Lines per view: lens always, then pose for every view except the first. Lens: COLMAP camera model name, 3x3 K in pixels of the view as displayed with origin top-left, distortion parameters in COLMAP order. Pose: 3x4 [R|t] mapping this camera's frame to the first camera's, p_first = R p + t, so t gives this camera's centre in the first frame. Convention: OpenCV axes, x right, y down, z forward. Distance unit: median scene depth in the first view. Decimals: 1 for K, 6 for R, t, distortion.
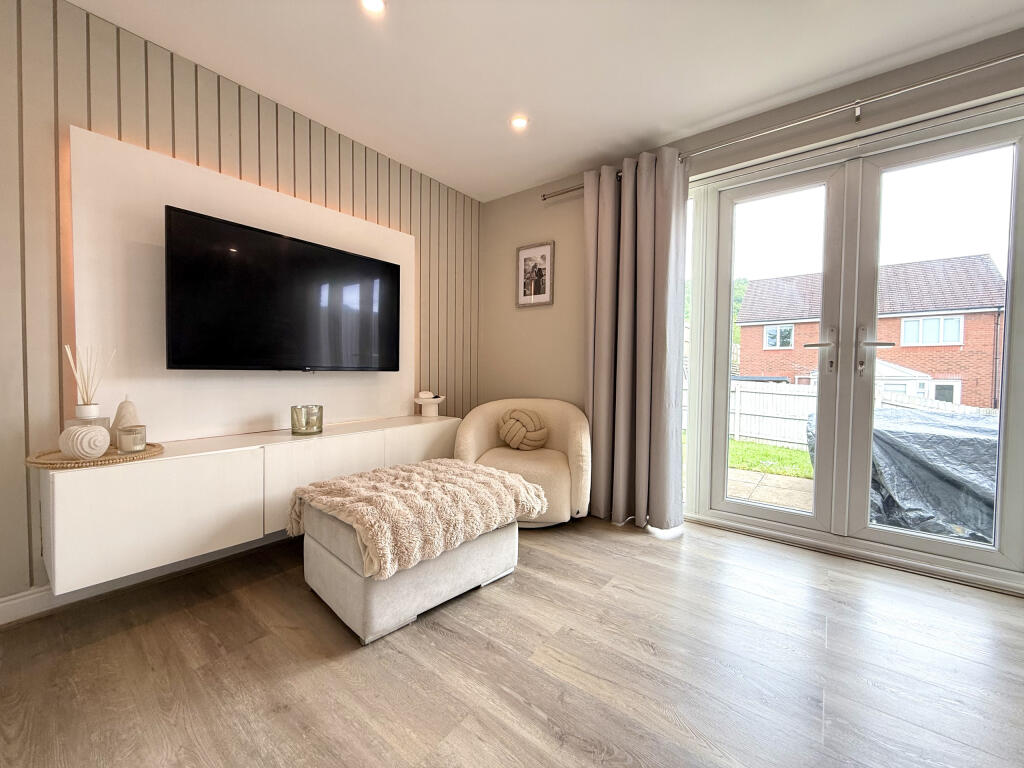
lens RADIAL K [[404.7, 0, 509.1], [0, 404.7, 384.0], [0, 0, 1]] dist [0.000757, -0.000028]
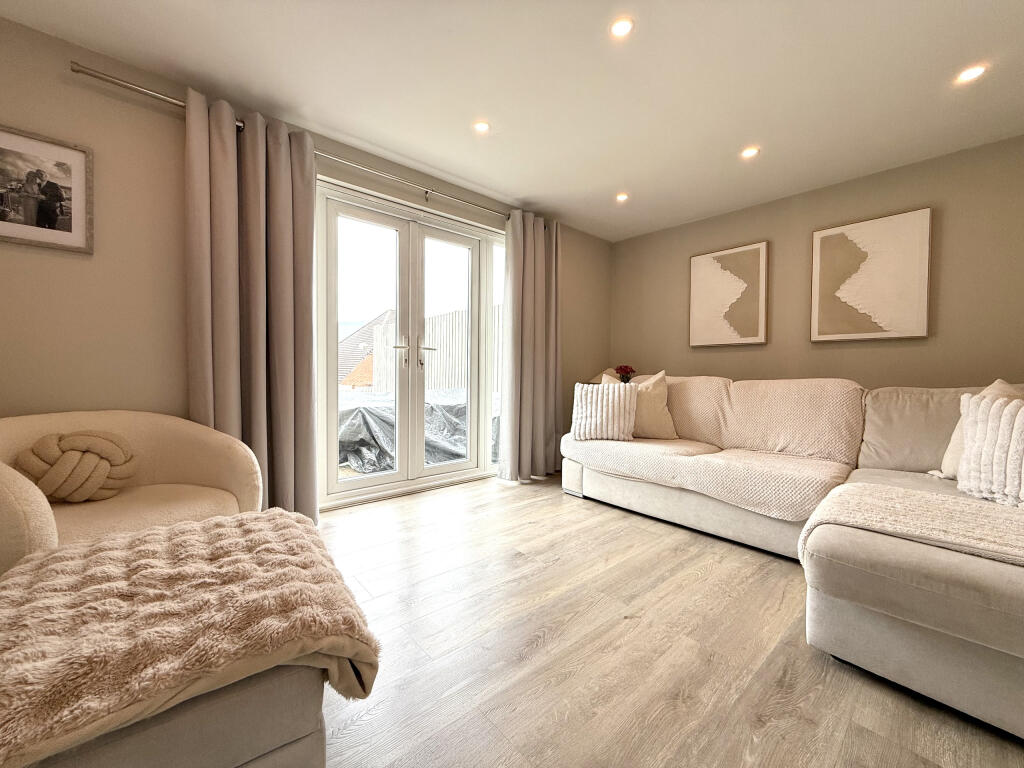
lens RADIAL K [[404.7, 0, 509.1], [0, 404.7, 384.0], [0, 0, 1]] dist [0.000757, -0.000028]
pose [[0.187581, -0.042799, 0.981316, -0.557069], [0.023330, 0.998963, 0.039109, -0.017978], [-0.981972, 0.015558, 0.188385, 0.403406]]
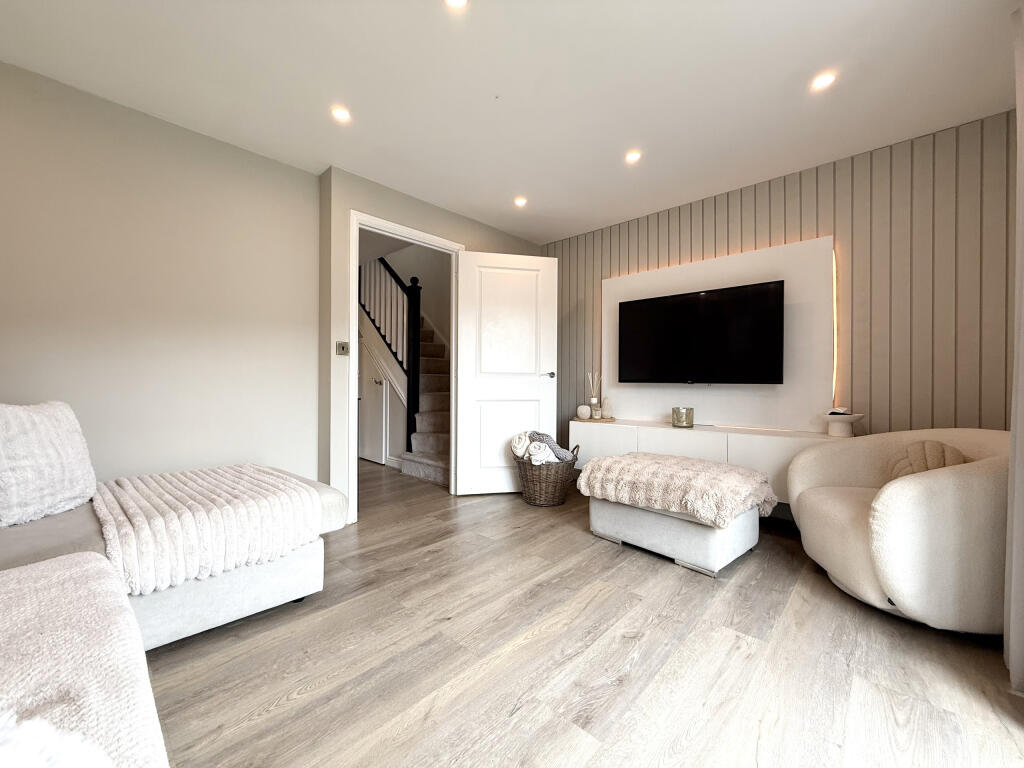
lens RADIAL K [[410.2, 0, 512.0], [0, 410.2, 384.0], [0, 0, 1]] dist [0.023939, 0.000071]
pose [[-0.080658, -0.009727, -0.996694, 1.004870], [-0.031576, 0.999475, -0.007199, 0.001130], [0.996242, 0.030891, -0.080923, 0.511057]]
